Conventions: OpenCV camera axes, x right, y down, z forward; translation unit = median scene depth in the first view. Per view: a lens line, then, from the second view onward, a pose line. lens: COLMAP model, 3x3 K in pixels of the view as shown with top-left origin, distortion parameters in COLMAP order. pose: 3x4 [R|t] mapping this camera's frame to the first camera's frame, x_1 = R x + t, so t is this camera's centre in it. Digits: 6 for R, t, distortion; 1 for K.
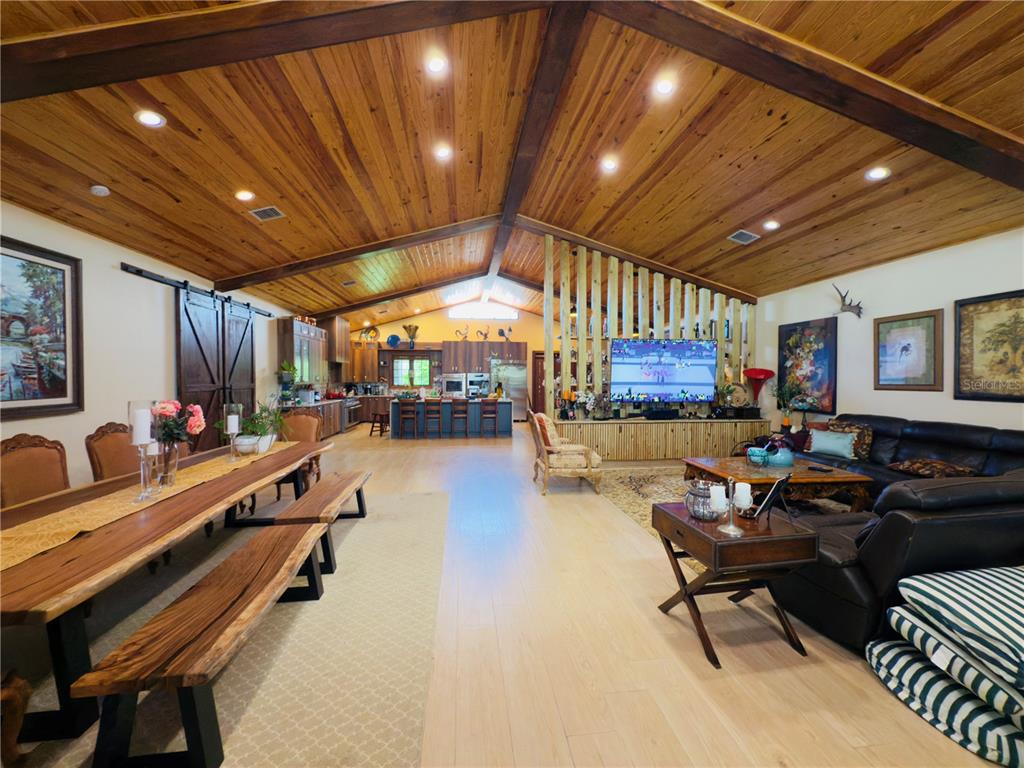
lens RADIAL K [[407.7, 0, 517.4], [0, 407.7, 383.6], [0, 0, 1]] dist [0.001676, -0.000063]
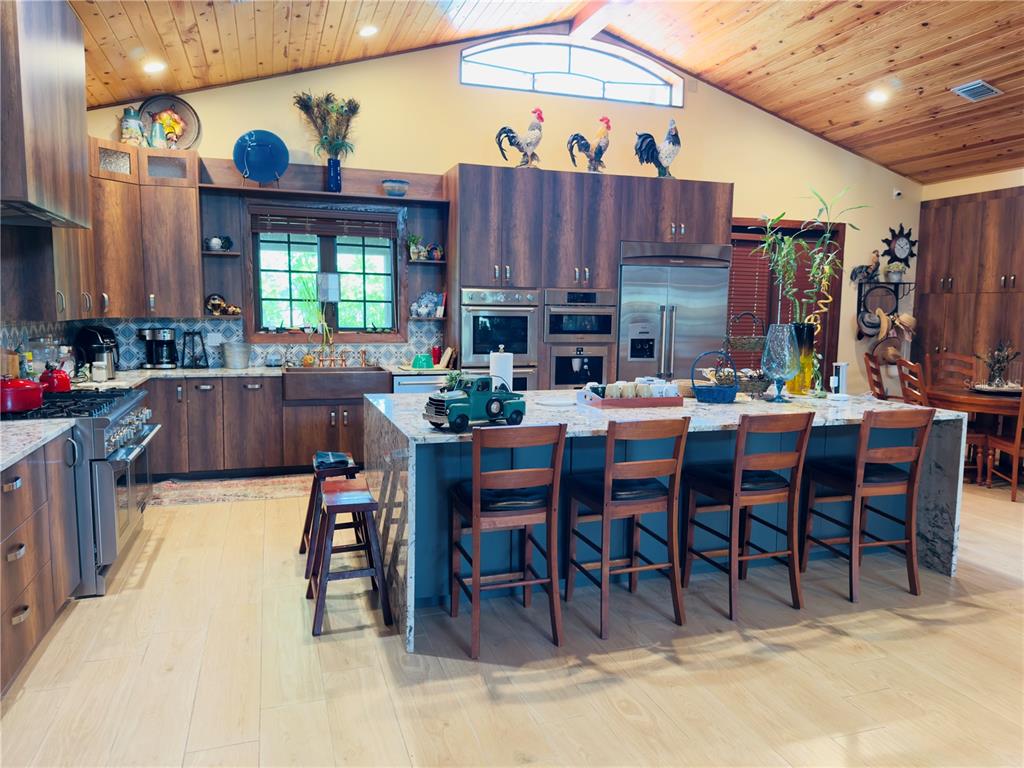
lens RADIAL K [[721.8, 0, 504.2], [0, 721.8, 386.1], [0, 0, 1]] dist [0.048745, -0.052000]
pose [[0.984802, -0.010646, 0.173354, -0.445404], [-0.005808, 0.995543, 0.094132, -0.010046], [-0.173583, -0.093709, 0.980351, 0.975712]]
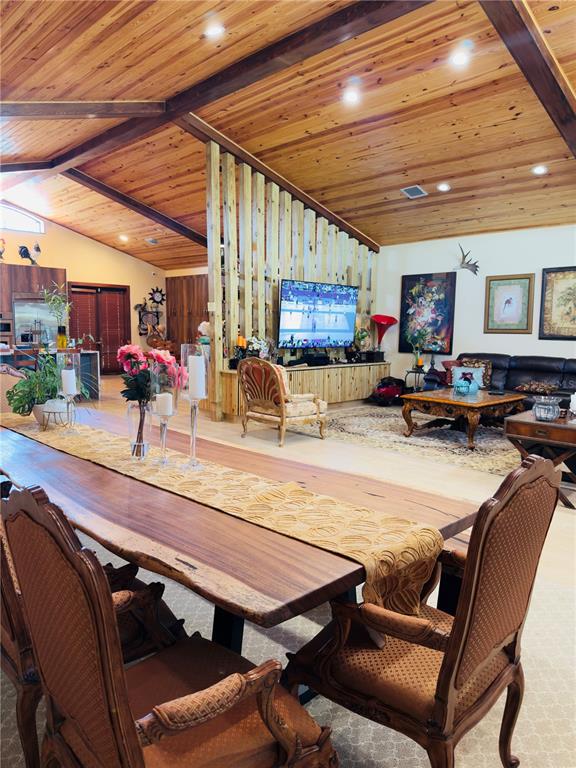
lens RADIAL K [[541.3, 0, 292.5], [0, 541.3, 389.4], [0, 0, 1]] dist [0.048745, -0.052000]
pose [[0.794598, -0.063211, 0.603836, -0.478543], [-0.001489, 0.994359, 0.106052, 0.006672], [-0.607134, -0.085168, 0.790022, 0.007726]]
